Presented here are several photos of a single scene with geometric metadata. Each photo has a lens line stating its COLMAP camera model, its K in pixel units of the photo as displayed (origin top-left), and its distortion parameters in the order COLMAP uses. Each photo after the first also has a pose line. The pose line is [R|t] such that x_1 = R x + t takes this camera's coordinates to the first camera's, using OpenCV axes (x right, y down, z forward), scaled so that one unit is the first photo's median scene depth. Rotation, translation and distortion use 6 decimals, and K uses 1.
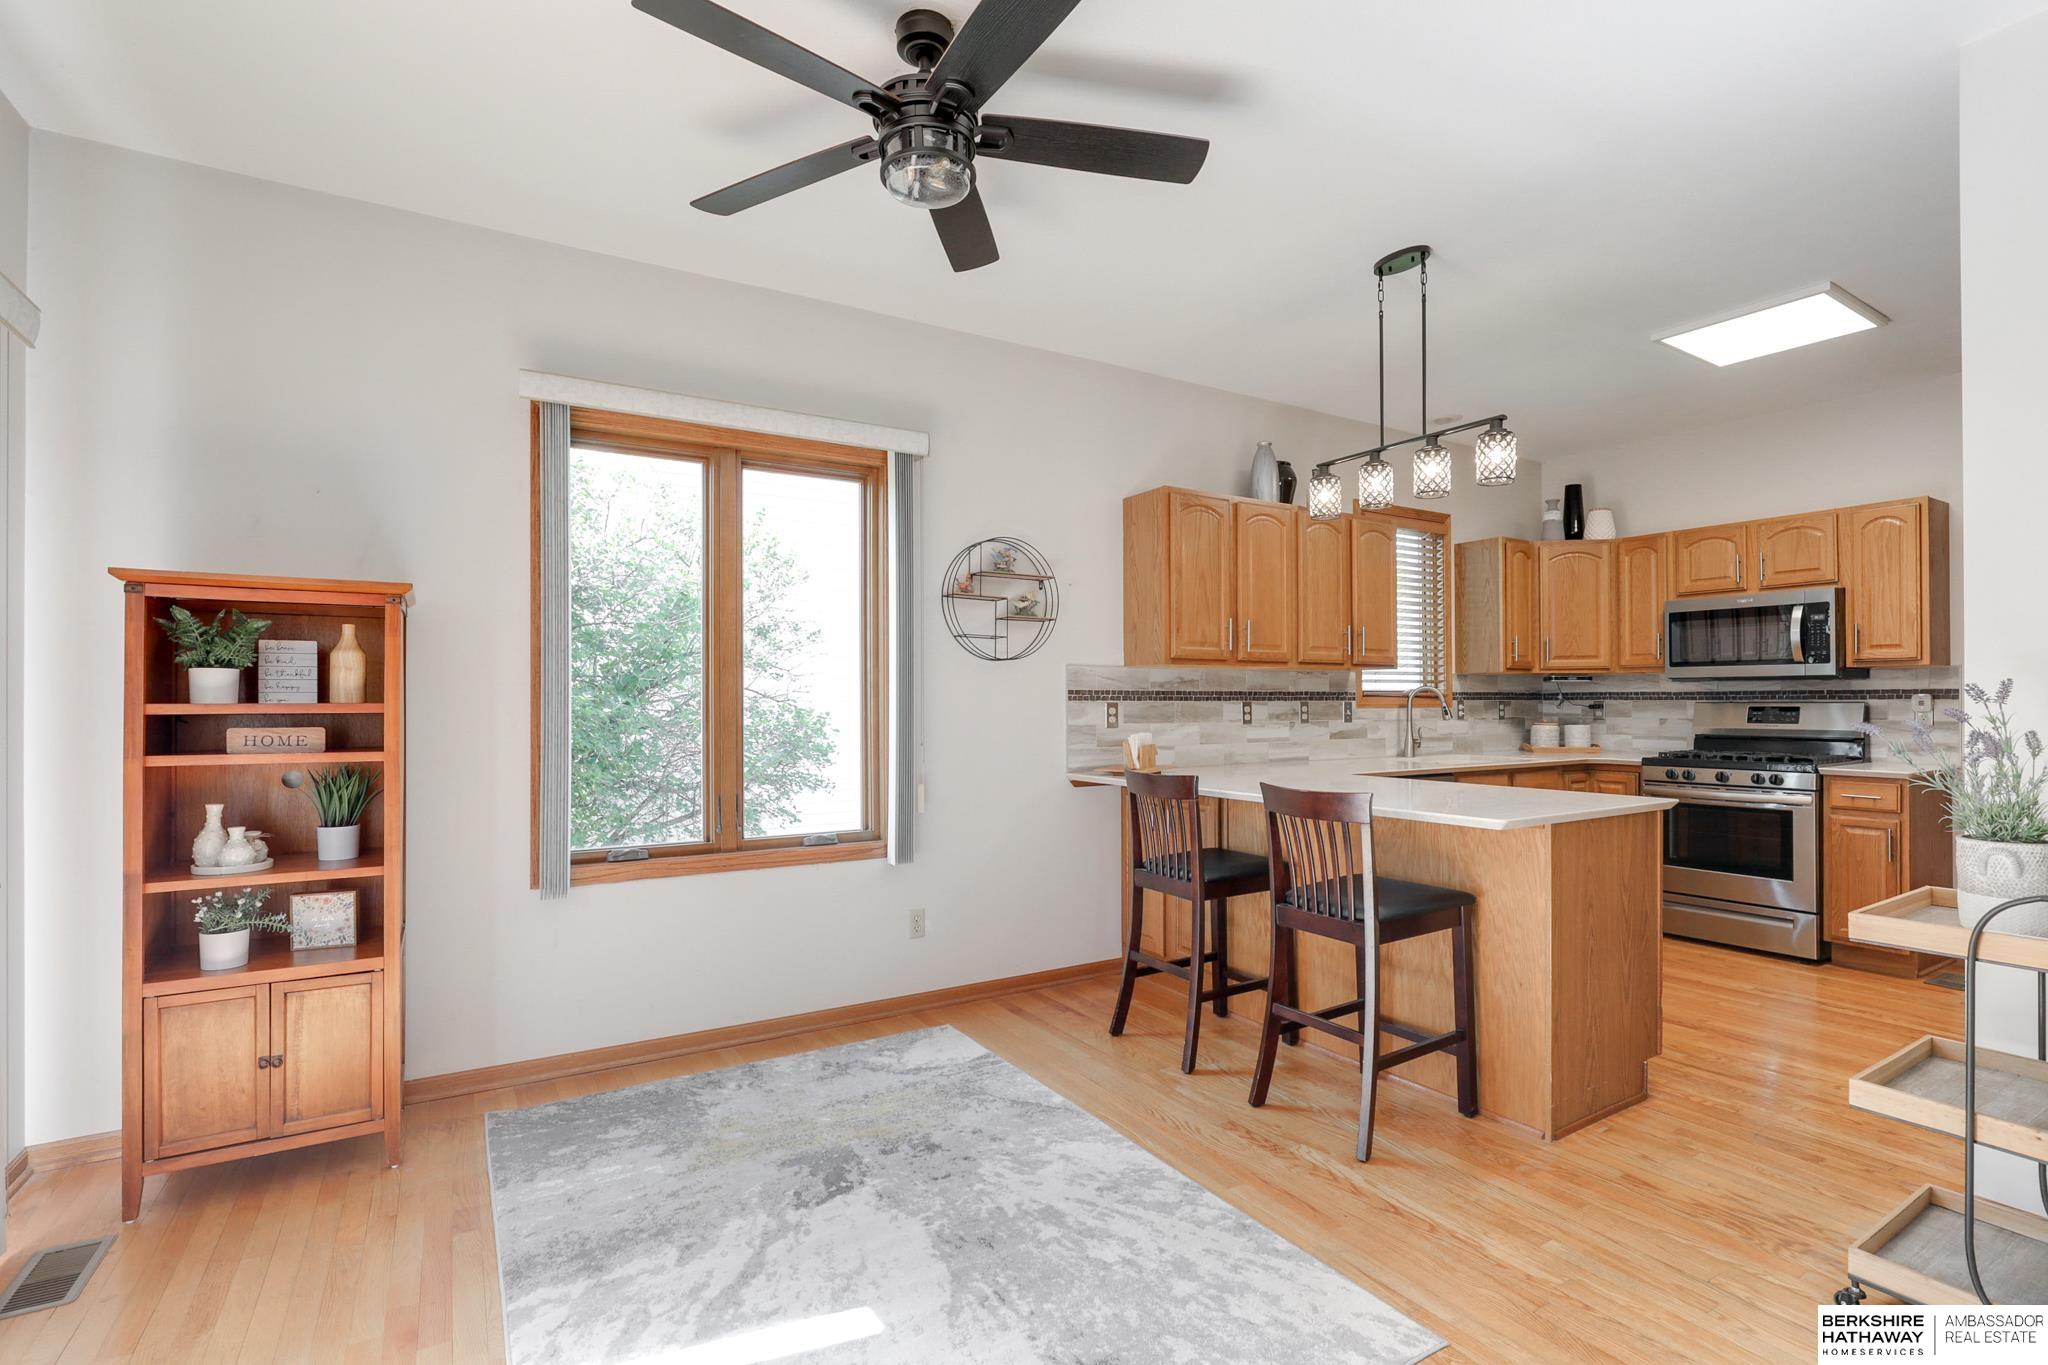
lens RADIAL K [[947.5, 0, 1040.7], [0, 947.5, 695.7], [0, 0, 1]] dist [-0.019078, 0.000451]
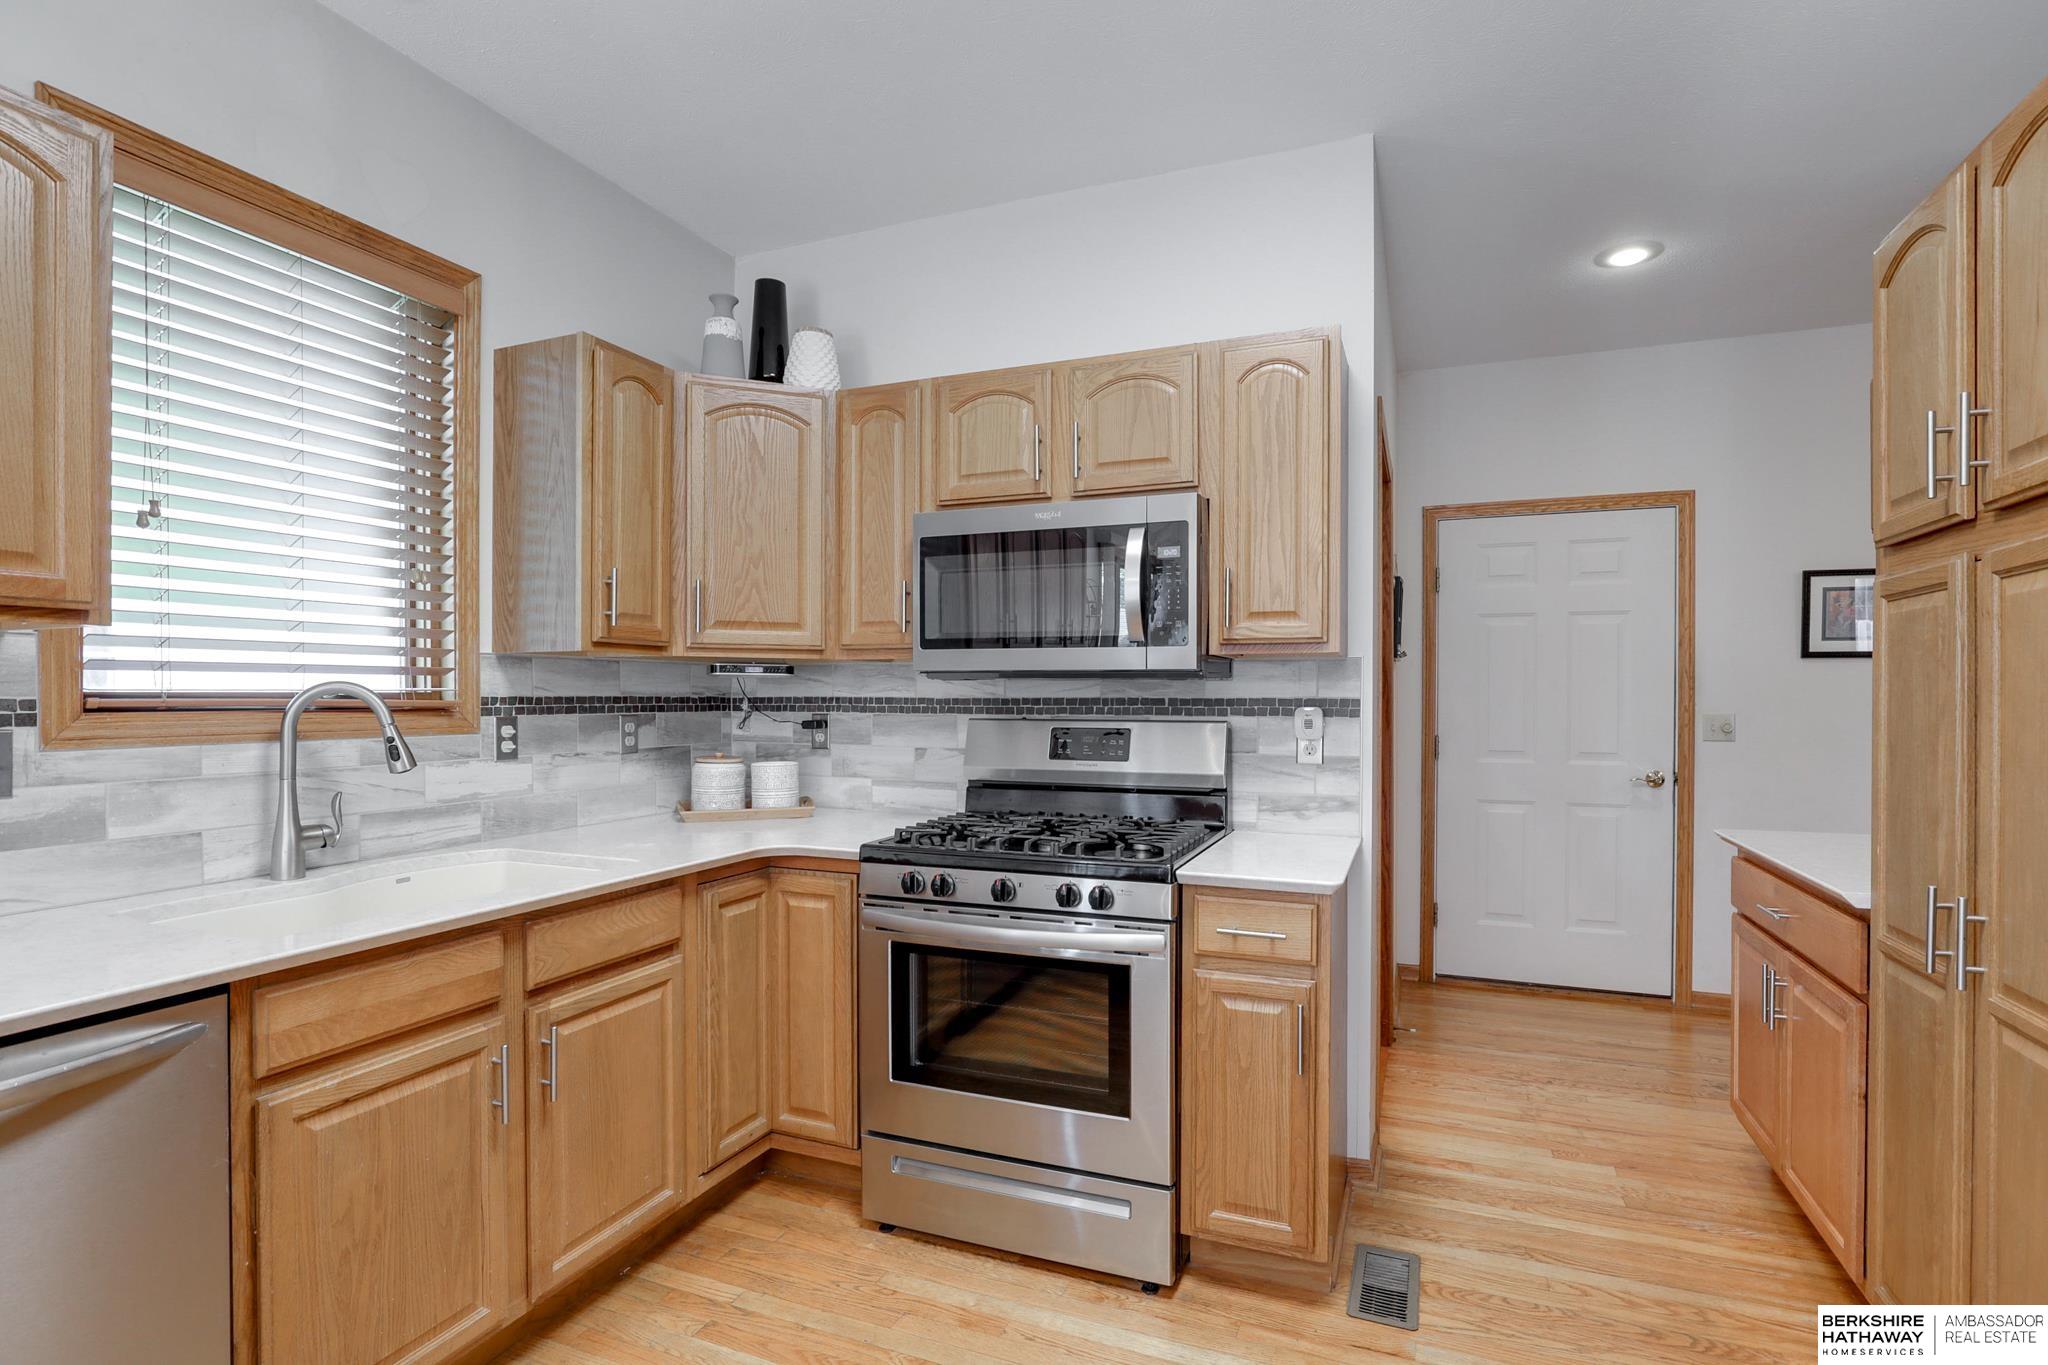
lens RADIAL K [[987.2, 0, 1034.1], [0, 987.2, 701.4], [0, 0, 1]] dist [-0.019873, 0.000053]
pose [[0.806040, 0.001006, 0.591861, 0.485520], [-0.008064, 0.999924, 0.009283, -0.009794], [-0.591806, -0.012255, 0.805987, 0.647564]]
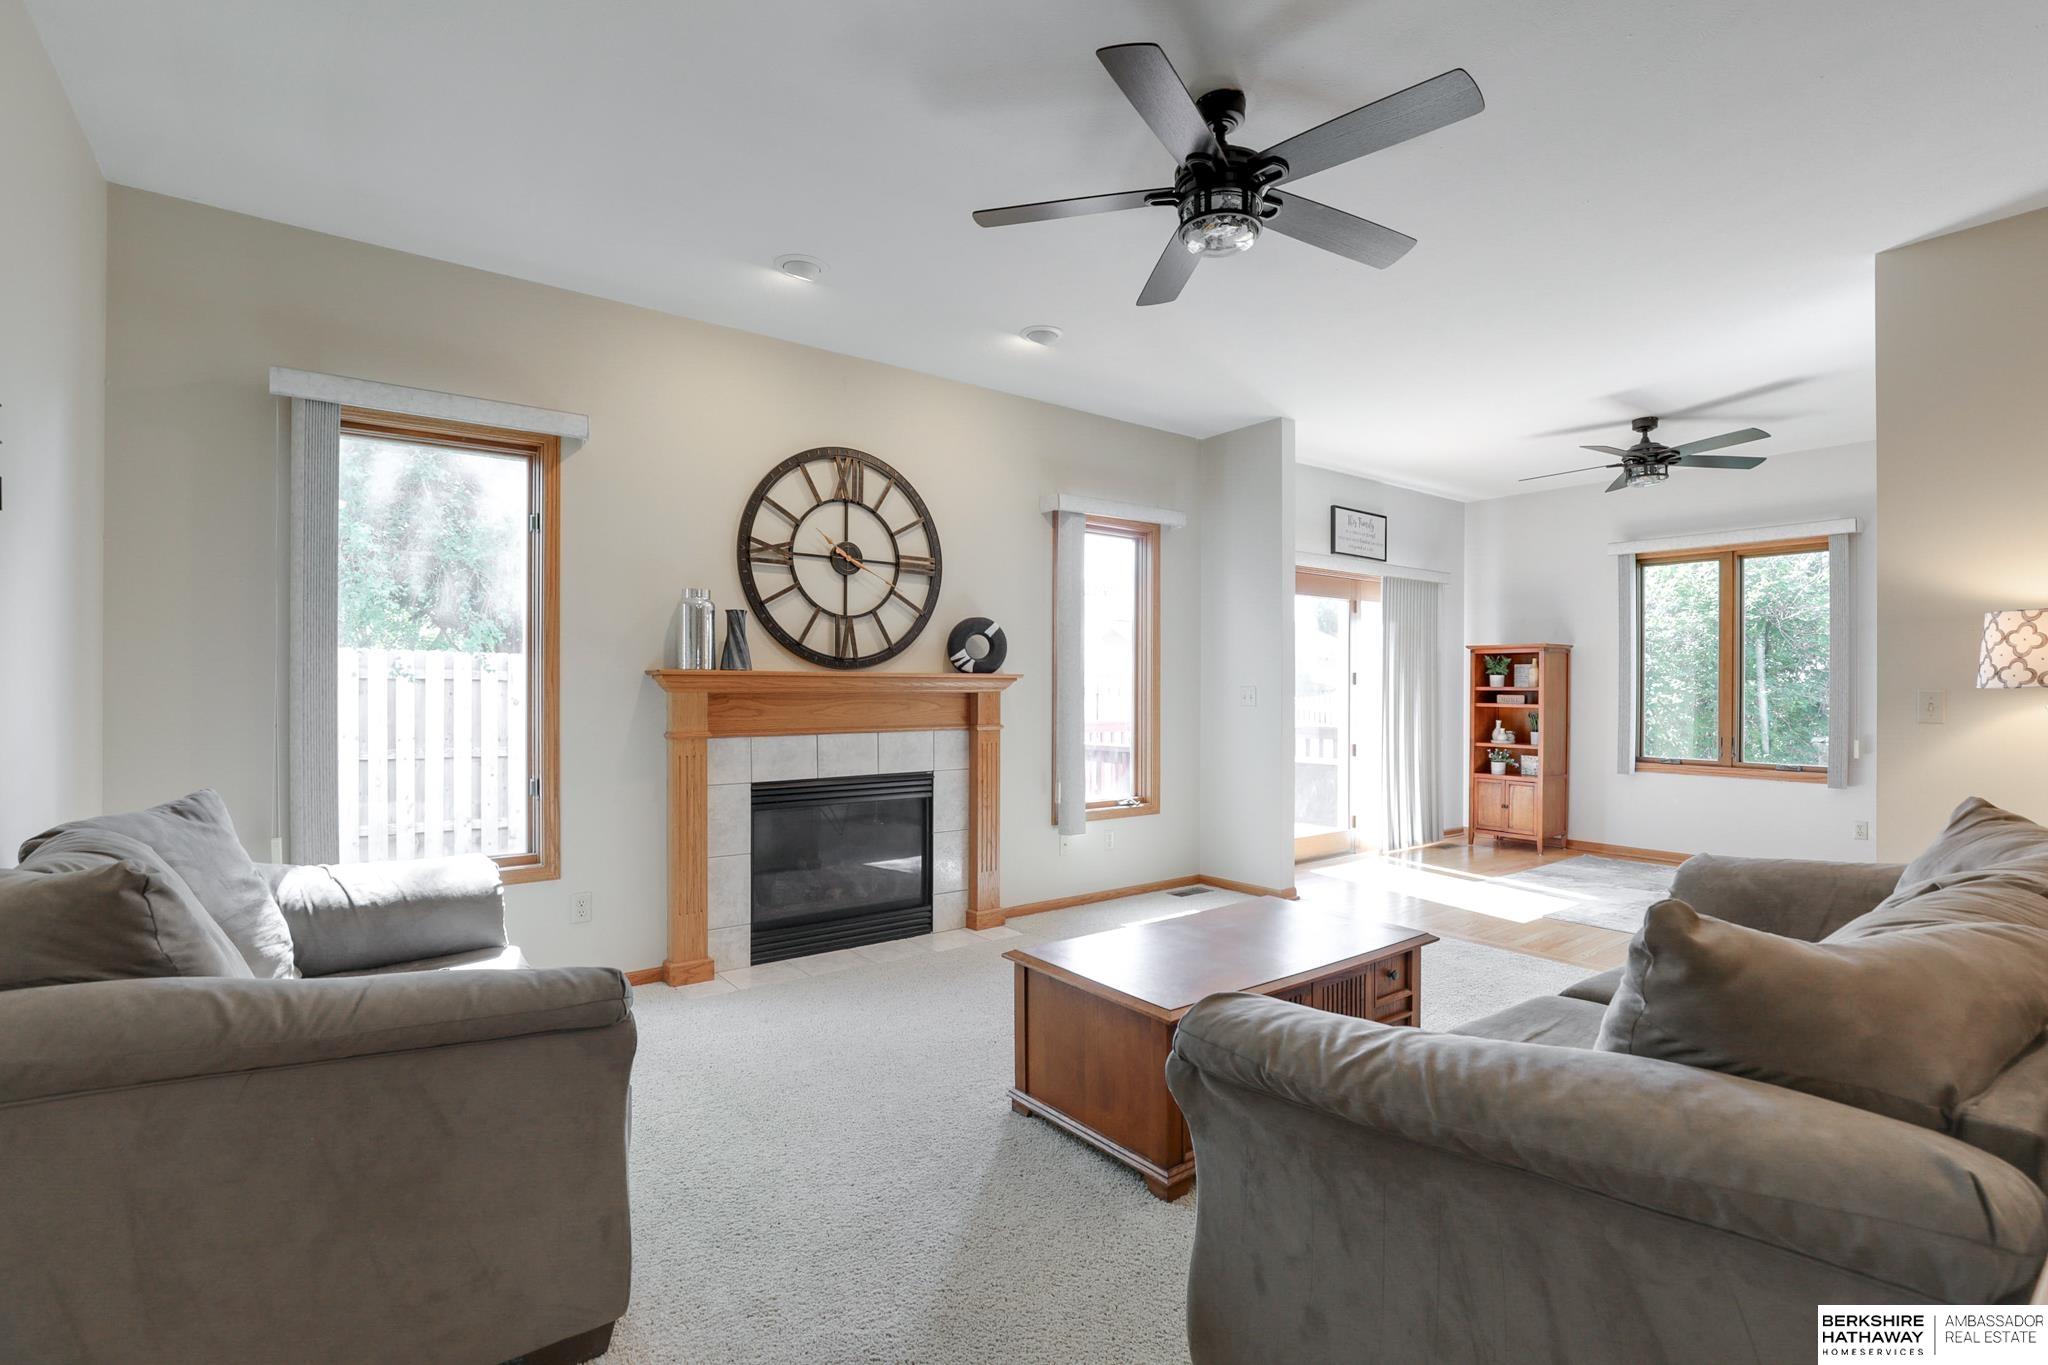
lens RADIAL K [[937.3, 0, 1032.9], [0, 937.3, 692.3], [0, 0, 1]] dist [-0.024179, 0.007043]
pose [[0.094164, 0.010645, -0.995500, 1.078151], [-0.000254, 0.999943, 0.010668, -0.003119], [0.995557, -0.000752, 0.094161, -0.428213]]
